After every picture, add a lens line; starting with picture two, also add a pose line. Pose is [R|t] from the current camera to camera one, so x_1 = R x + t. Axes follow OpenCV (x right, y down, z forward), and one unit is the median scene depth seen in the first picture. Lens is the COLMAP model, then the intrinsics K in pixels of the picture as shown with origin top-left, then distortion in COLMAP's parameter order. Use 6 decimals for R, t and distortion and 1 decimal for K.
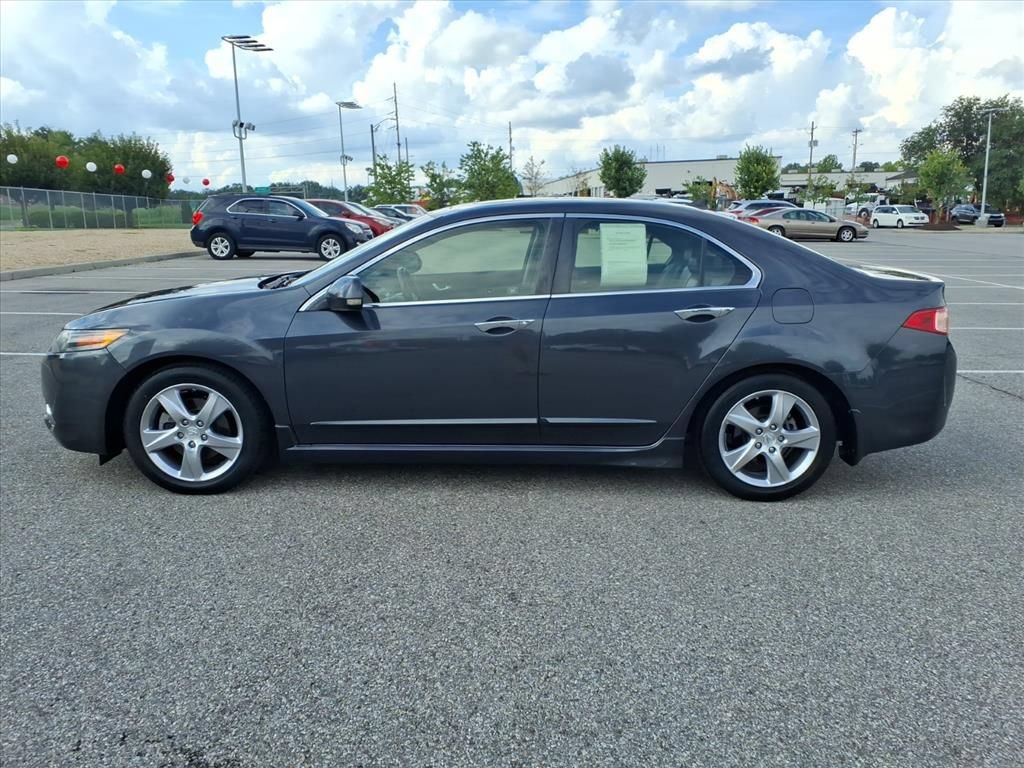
lens RADIAL K [[832.5, 0, 506.0], [0, 832.5, 382.1], [0, 0, 1]] dist [0.037953, -0.040700]
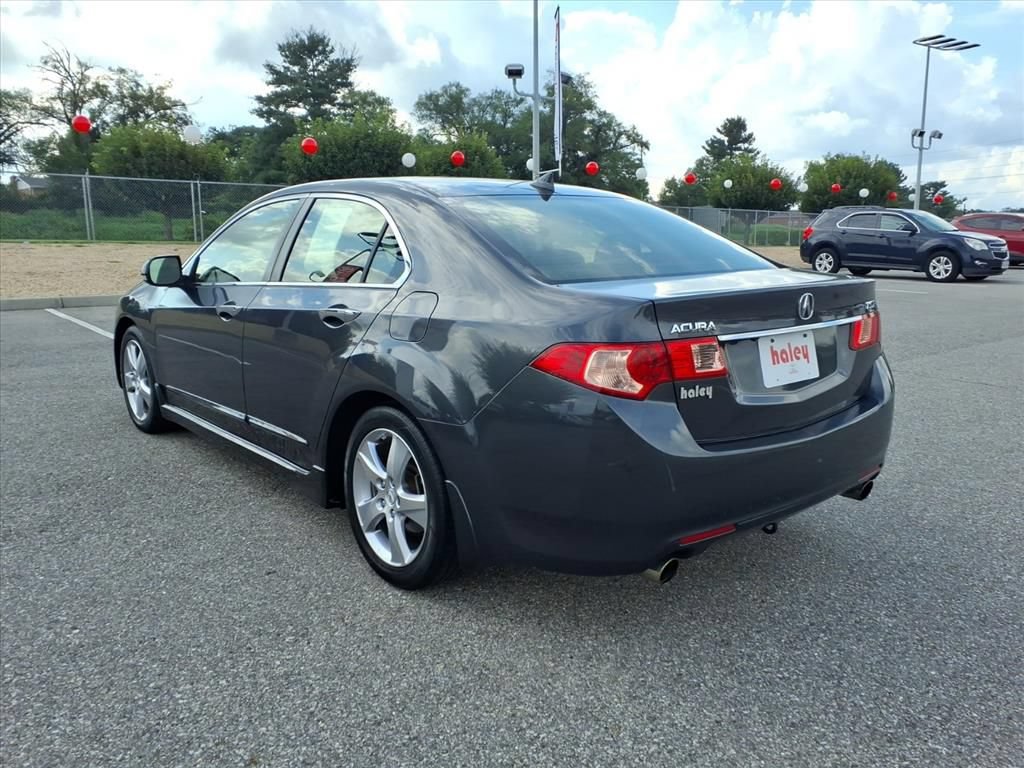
lens RADIAL K [[832.5, 0, 506.0], [0, 832.5, 382.1], [0, 0, 1]] dist [0.037953, -0.040700]
pose [[0.640354, 0.135847, -0.755972, 0.168143], [-0.154908, 0.986852, 0.046120, -0.014613], [0.752297, 0.087573, 0.652978, 0.111286]]
